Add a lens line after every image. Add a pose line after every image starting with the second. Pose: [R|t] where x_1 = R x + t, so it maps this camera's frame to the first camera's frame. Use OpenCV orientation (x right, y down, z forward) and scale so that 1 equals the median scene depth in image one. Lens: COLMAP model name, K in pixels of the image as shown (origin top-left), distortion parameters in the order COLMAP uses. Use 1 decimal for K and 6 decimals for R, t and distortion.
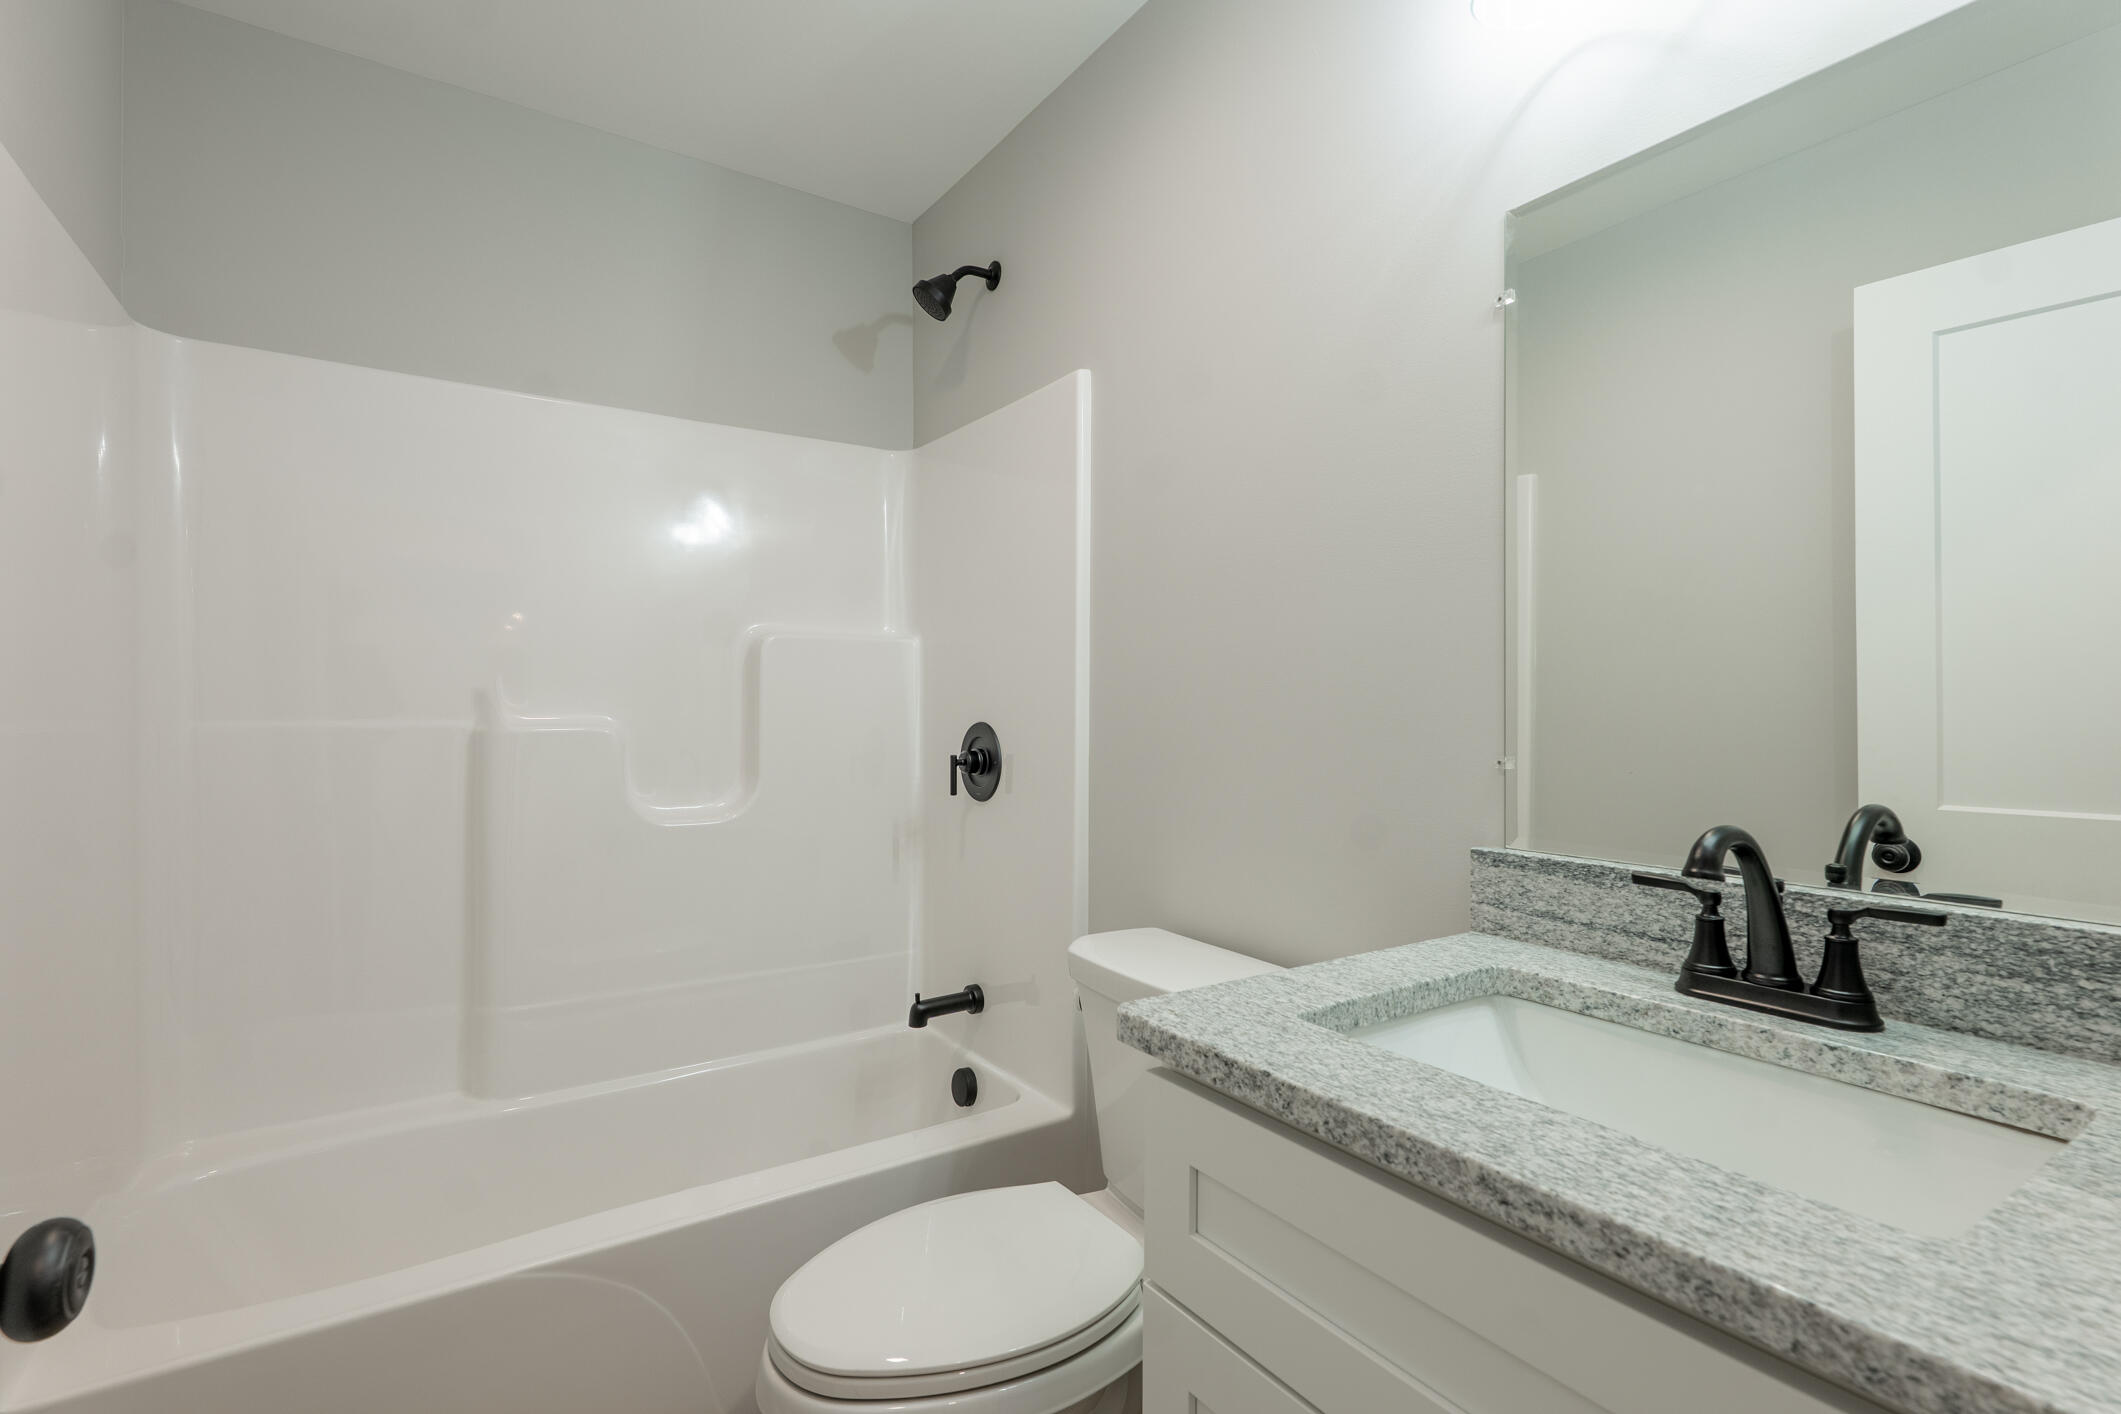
lens RADIAL K [[986.1, 0, 1060.4], [0, 986.1, 711.4], [0, 0, 1]] dist [0.004500, -0.002063]
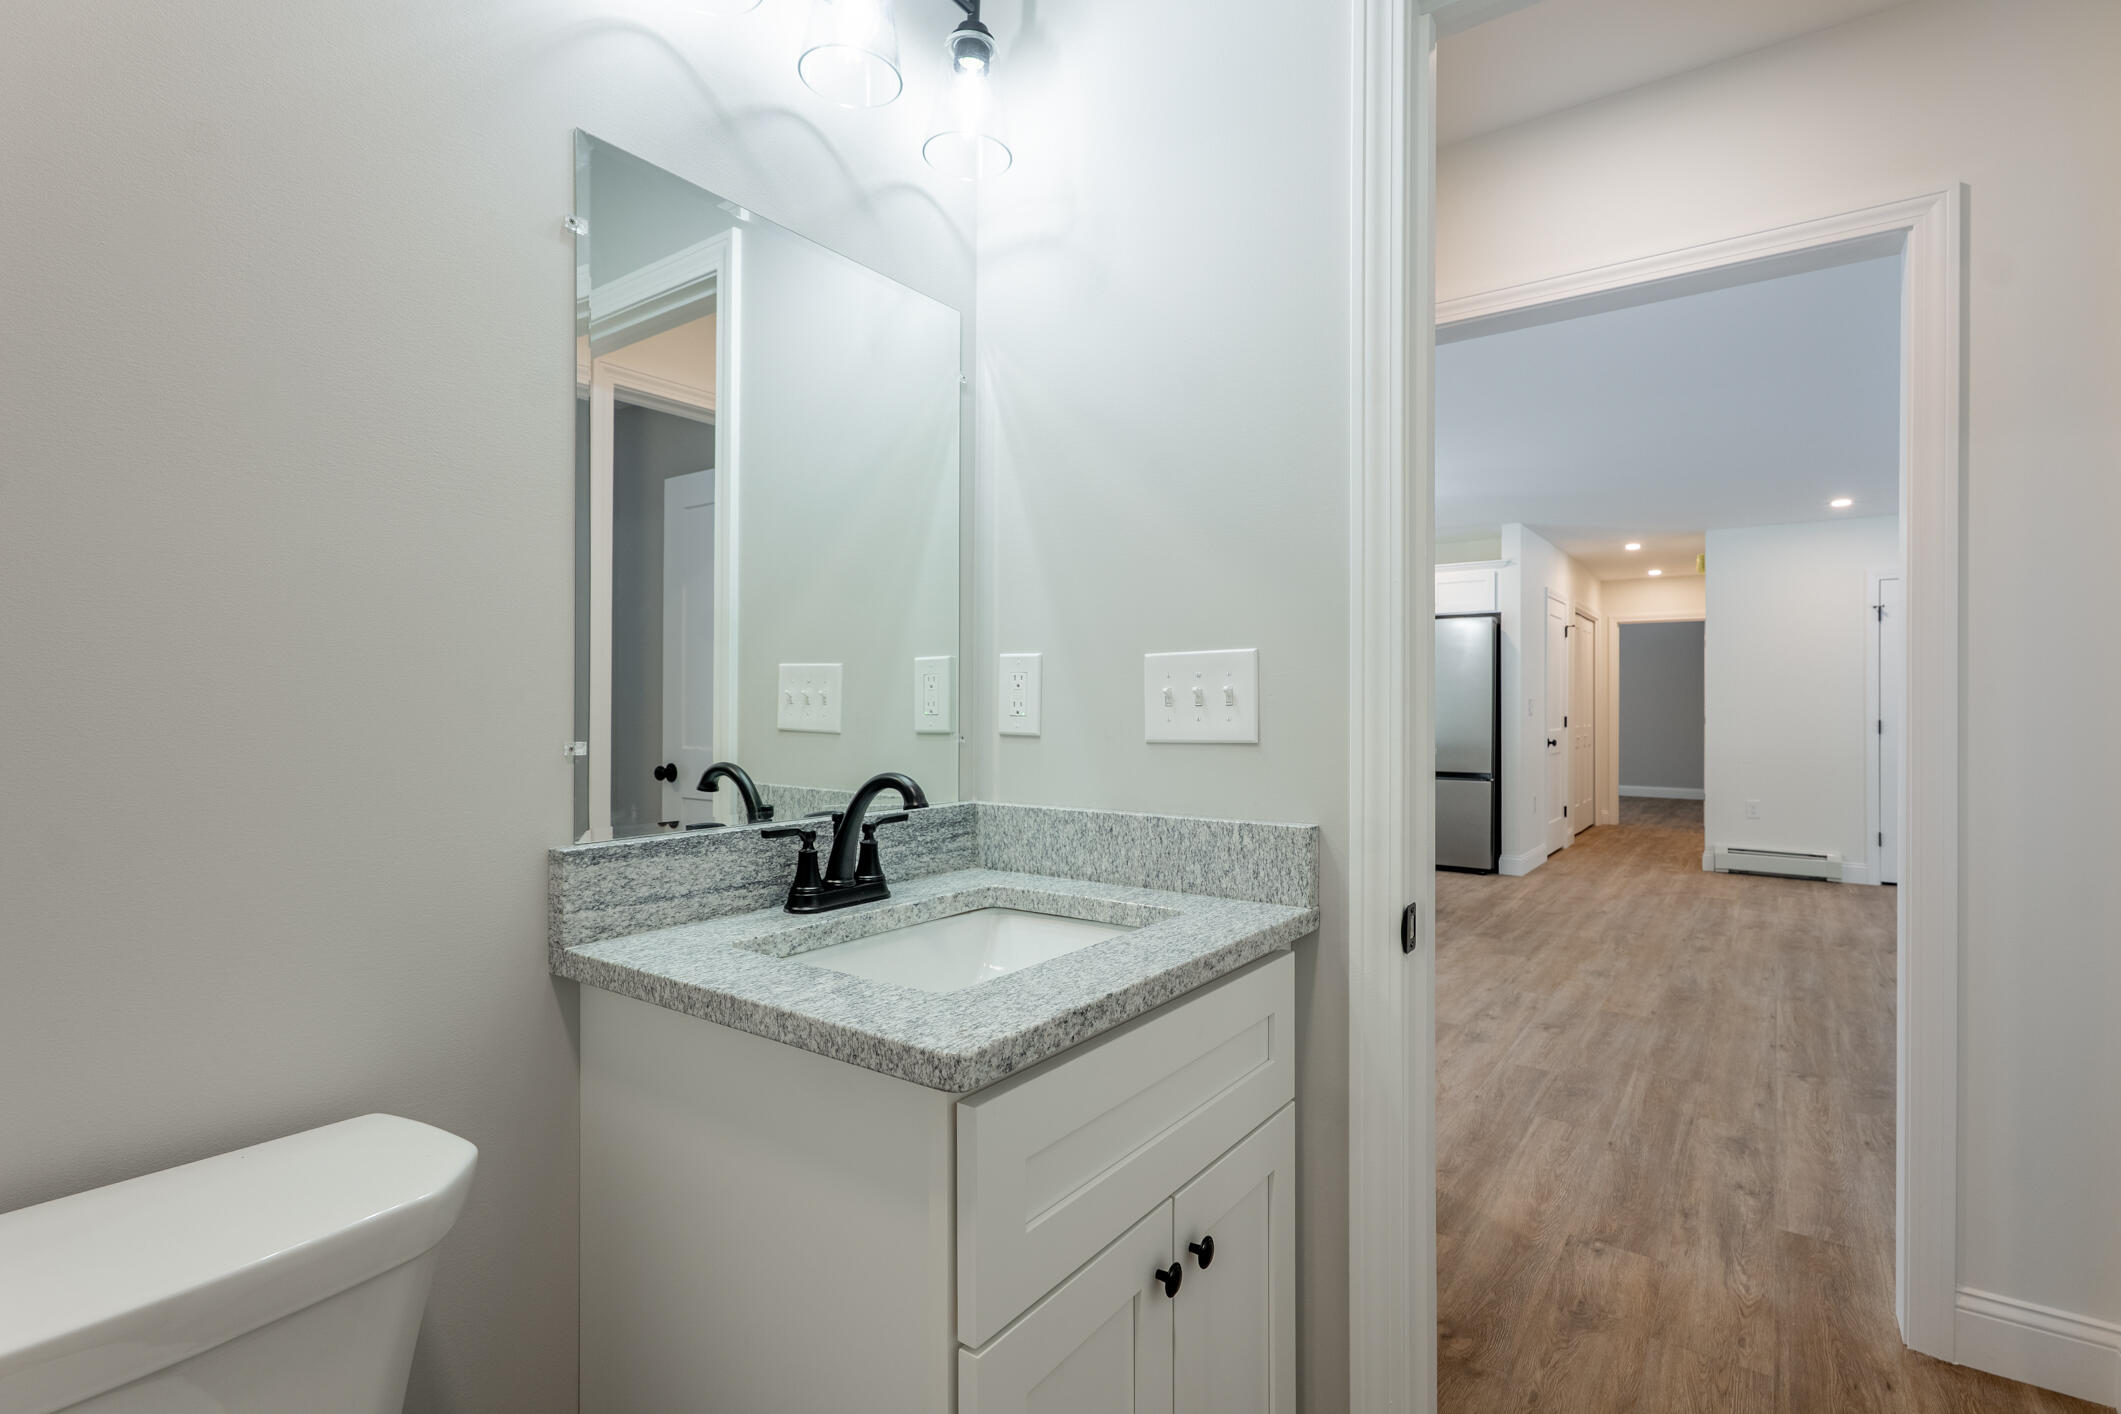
lens RADIAL K [[1022.8, 0, 1061.1], [0, 1022.8, 700.7], [0, 0, 1]] dist [0.001341, 0.000072]
pose [[-0.357518, 0.002663, 0.933902, -0.732194], [-0.000923, 0.999994, -0.003205, 0.015153], [-0.933906, -0.002008, -0.357513, 1.196367]]
